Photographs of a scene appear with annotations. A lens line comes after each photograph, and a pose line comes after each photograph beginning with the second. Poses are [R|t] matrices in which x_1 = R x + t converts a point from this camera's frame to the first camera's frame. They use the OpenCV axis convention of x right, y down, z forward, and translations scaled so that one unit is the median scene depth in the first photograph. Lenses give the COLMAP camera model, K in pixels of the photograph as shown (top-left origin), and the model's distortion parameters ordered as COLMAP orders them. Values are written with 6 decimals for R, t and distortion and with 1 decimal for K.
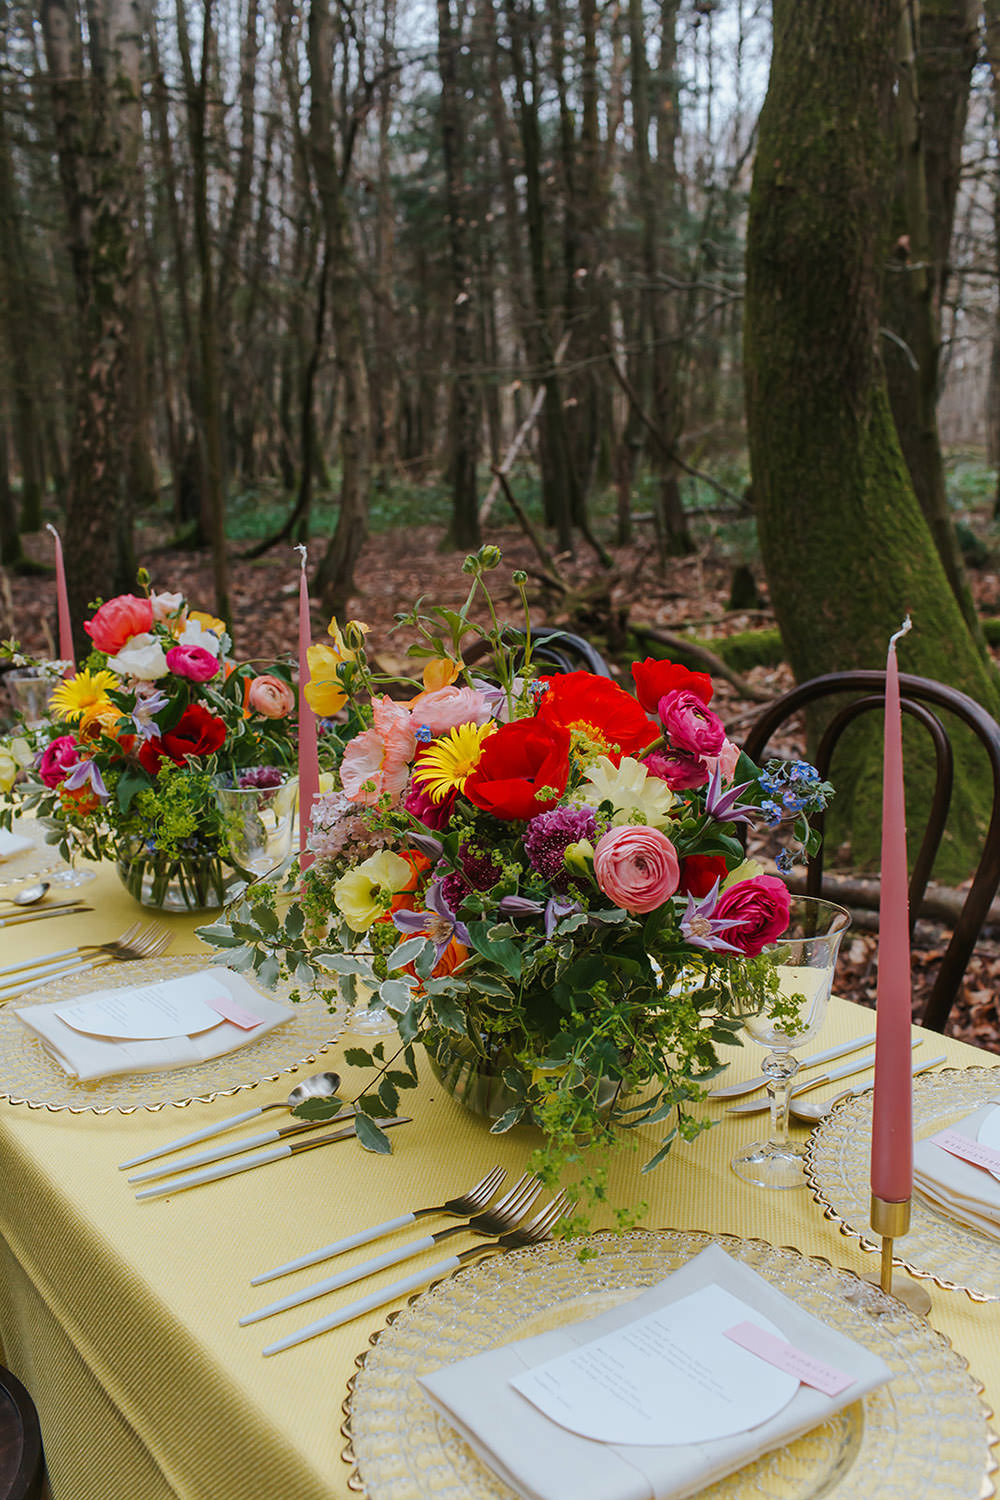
lens RADIAL K [[1451.7, 0, 503.2], [0, 1451.7, 754.2], [0, 0, 1]] dist [-0.098549, 0.127312]
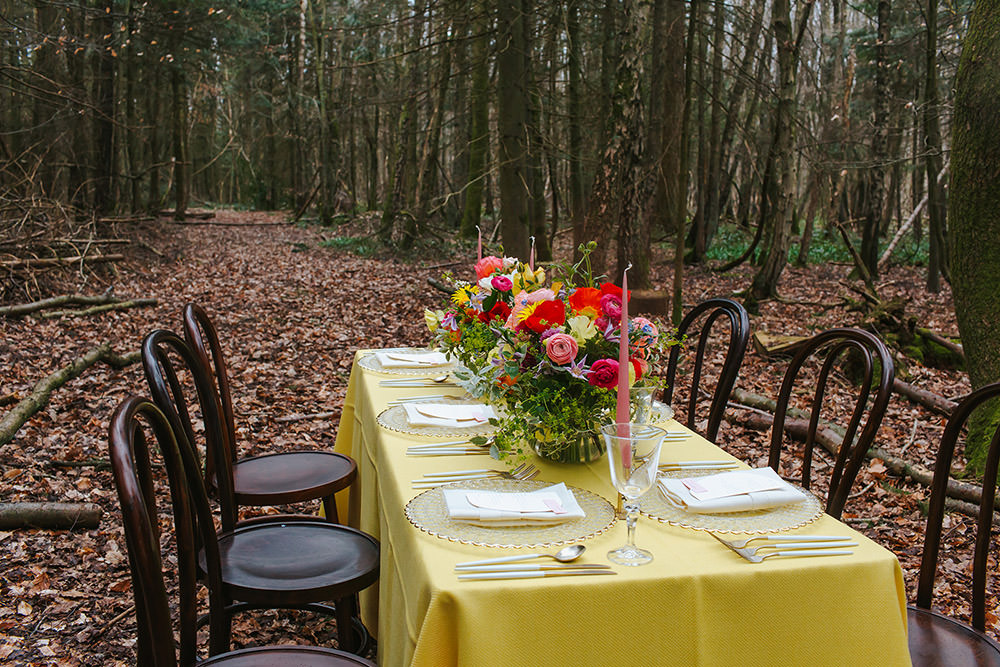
lens RADIAL K [[951.7, 0, 498.6], [0, 951.7, 328.5], [0, 0, 1]] dist [-0.097233, 0.112863]
pose [[0.905379, 0.106868, -0.410935, 0.096609], [-0.137643, 0.989415, -0.045950, 0.018717], [0.401675, 0.098165, 0.910506, -0.096304]]
